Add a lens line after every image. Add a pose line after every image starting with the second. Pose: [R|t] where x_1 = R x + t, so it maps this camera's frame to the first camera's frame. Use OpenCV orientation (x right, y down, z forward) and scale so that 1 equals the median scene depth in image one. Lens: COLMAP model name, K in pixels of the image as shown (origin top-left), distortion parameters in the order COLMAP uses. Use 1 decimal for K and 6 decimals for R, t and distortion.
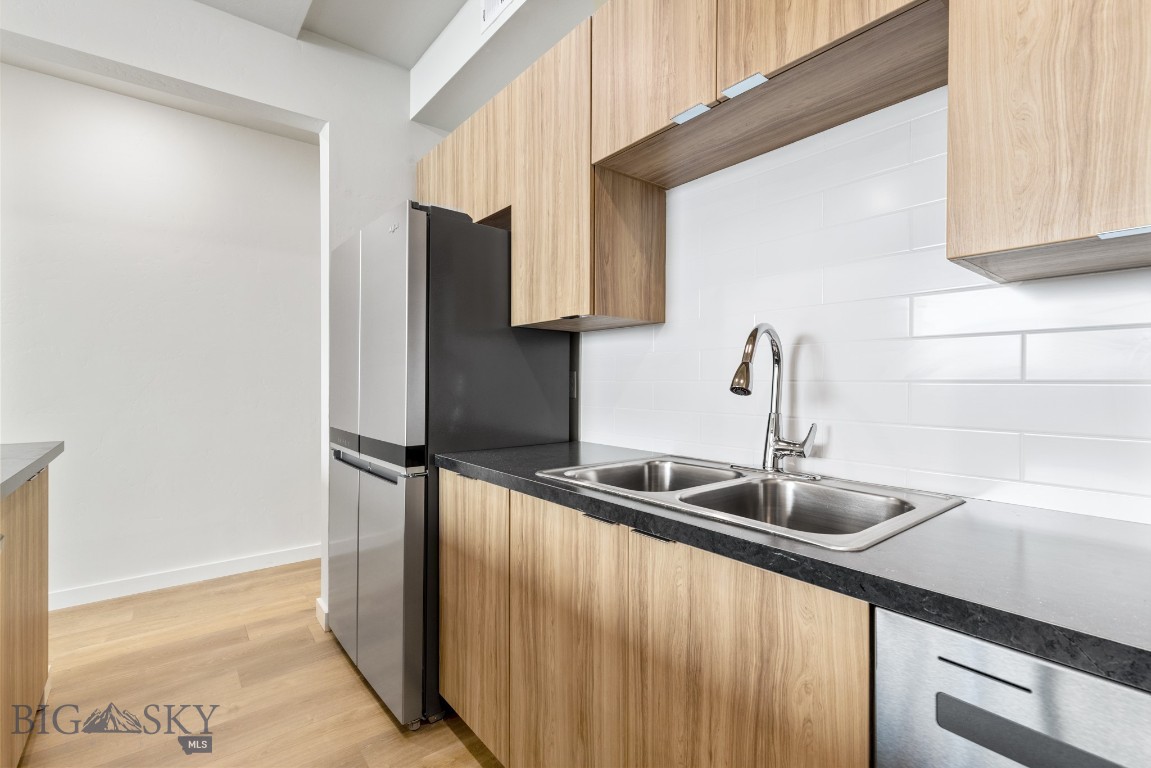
lens RADIAL K [[522.0, 0, 587.3], [0, 522.0, 391.7], [0, 0, 1]] dist [0.014546, -0.001059]
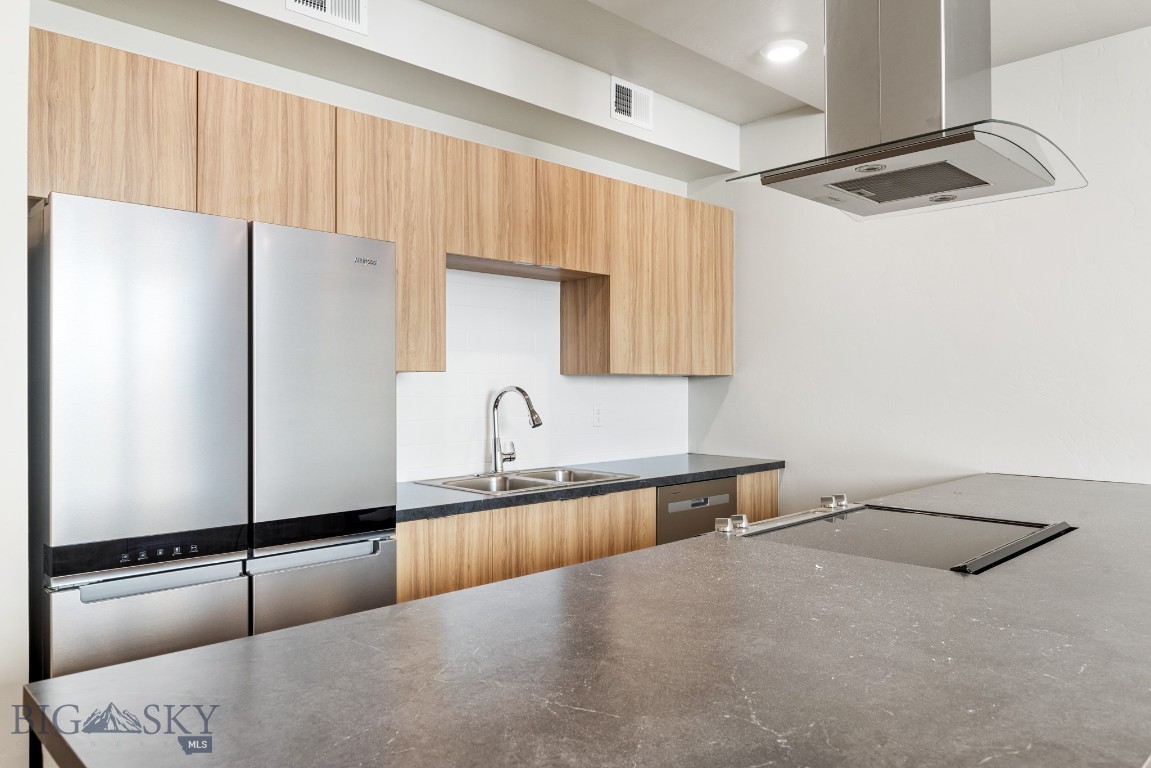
lens RADIAL K [[790.8, 0, 566.9], [0, 790.8, 382.5], [0, 0, 1]] dist [0.010362, -0.001581]
pose [[-0.084846, -0.019920, 0.996195, -2.686542], [0.003282, 0.999789, 0.020272, -0.221410], [-0.996389, 0.004990, -0.084763, 1.221741]]
